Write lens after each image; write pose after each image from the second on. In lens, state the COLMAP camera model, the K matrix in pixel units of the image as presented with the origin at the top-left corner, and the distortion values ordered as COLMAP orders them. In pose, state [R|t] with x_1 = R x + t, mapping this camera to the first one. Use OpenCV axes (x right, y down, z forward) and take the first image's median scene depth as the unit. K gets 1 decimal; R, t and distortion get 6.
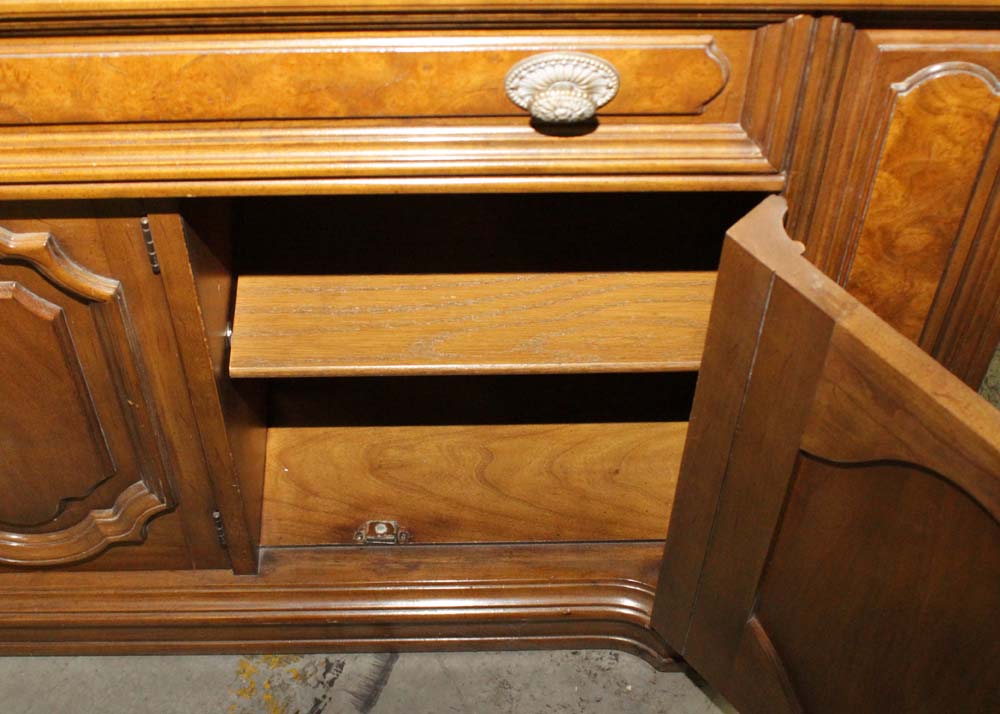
lens RADIAL K [[1809.1, 0, 500.0], [0, 1809.1, 357.0], [0, 0, 1]] dist [-0.029634, -0.120282]
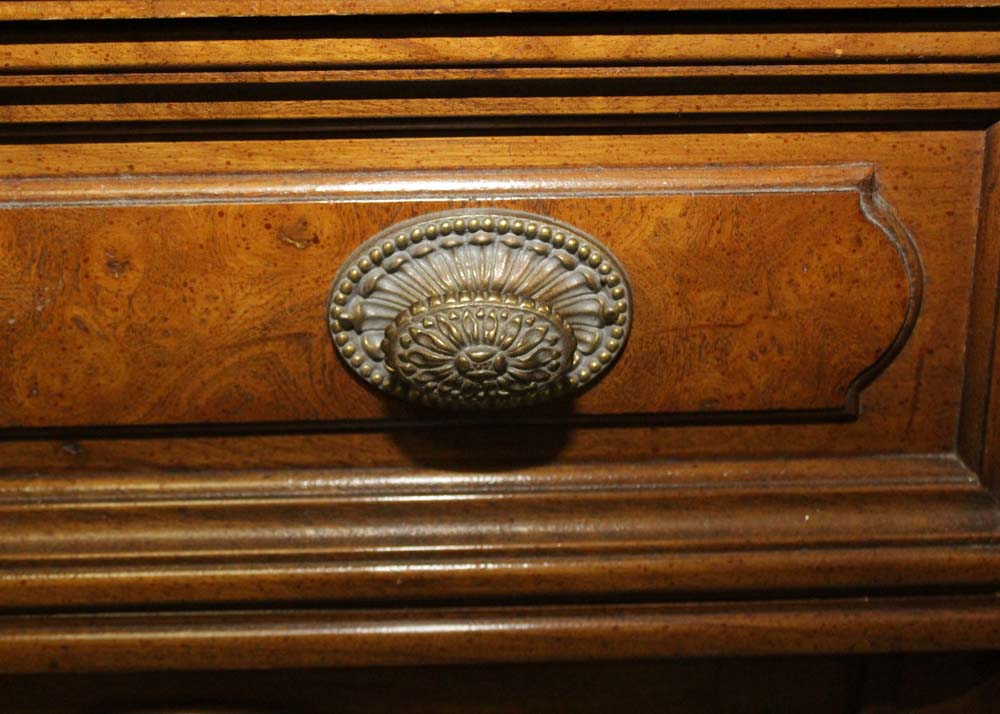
lens RADIAL K [[1725.1, 0, 500.0], [0, 1725.1, 357.0], [0, 0, 1]] dist [-0.008670, 0.040496]
pose [[0.999737, -0.022666, -0.003533, 0.039469], [0.017617, 0.857253, -0.514593, 0.040614], [0.014692, 0.514396, 0.857427, 0.698602]]
